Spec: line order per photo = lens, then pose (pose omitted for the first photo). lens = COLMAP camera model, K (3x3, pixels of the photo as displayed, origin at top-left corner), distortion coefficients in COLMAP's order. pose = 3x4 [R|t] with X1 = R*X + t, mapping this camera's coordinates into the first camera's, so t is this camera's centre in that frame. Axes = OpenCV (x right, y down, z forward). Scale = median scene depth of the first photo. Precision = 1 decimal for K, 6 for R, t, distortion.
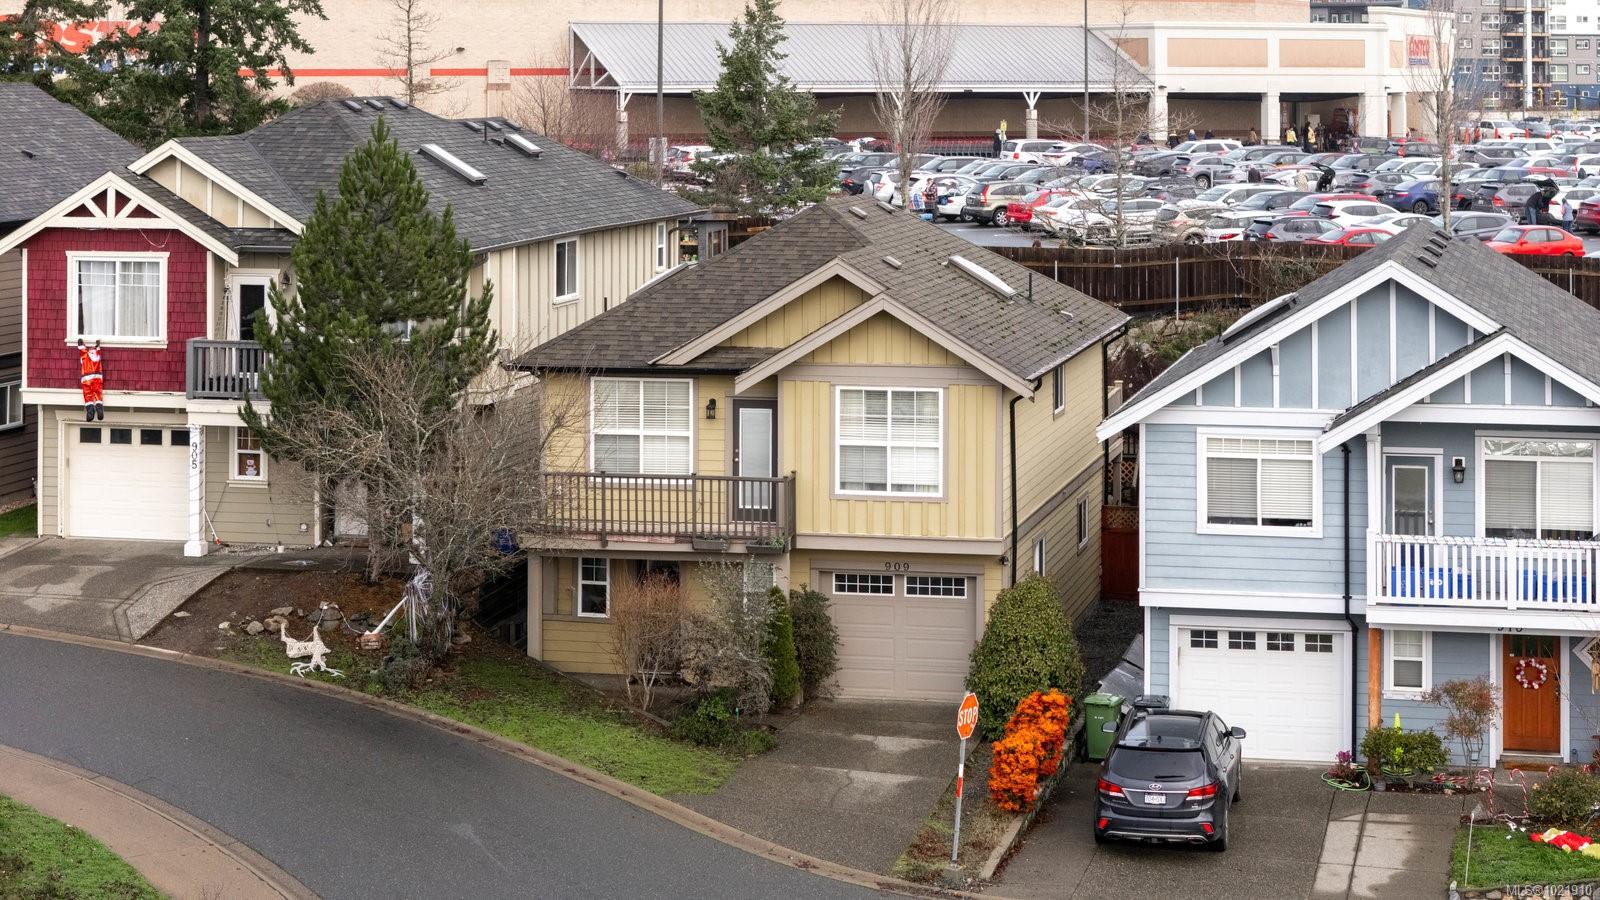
lens RADIAL K [[3224.5, 0, 798.6], [0, 3224.5, 108.2], [0, 0, 1]] dist [-0.051182, -0.566798]
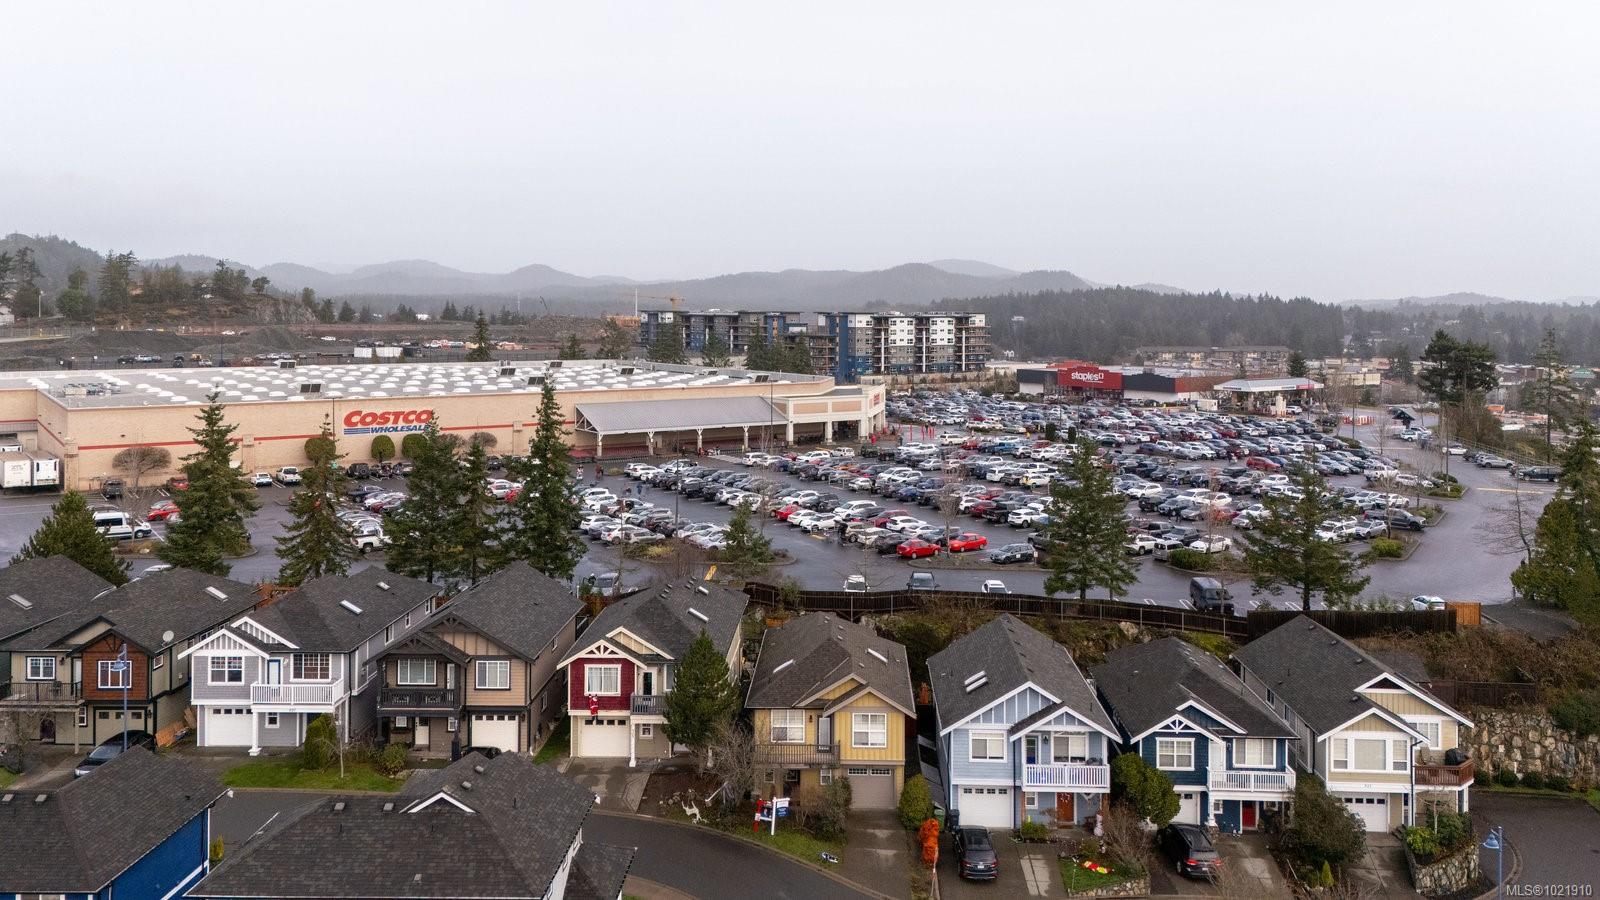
lens RADIAL K [[1276.1, 0, 809.0], [0, 1276.1, 371.5], [0, 0, 1]] dist [0.067850, 0.000648]
pose [[0.981556, -0.007201, 0.191040, -0.251950], [0.000472, 0.999378, 0.035248, -0.276757], [-0.191175, -0.034508, 0.980949, -0.220438]]
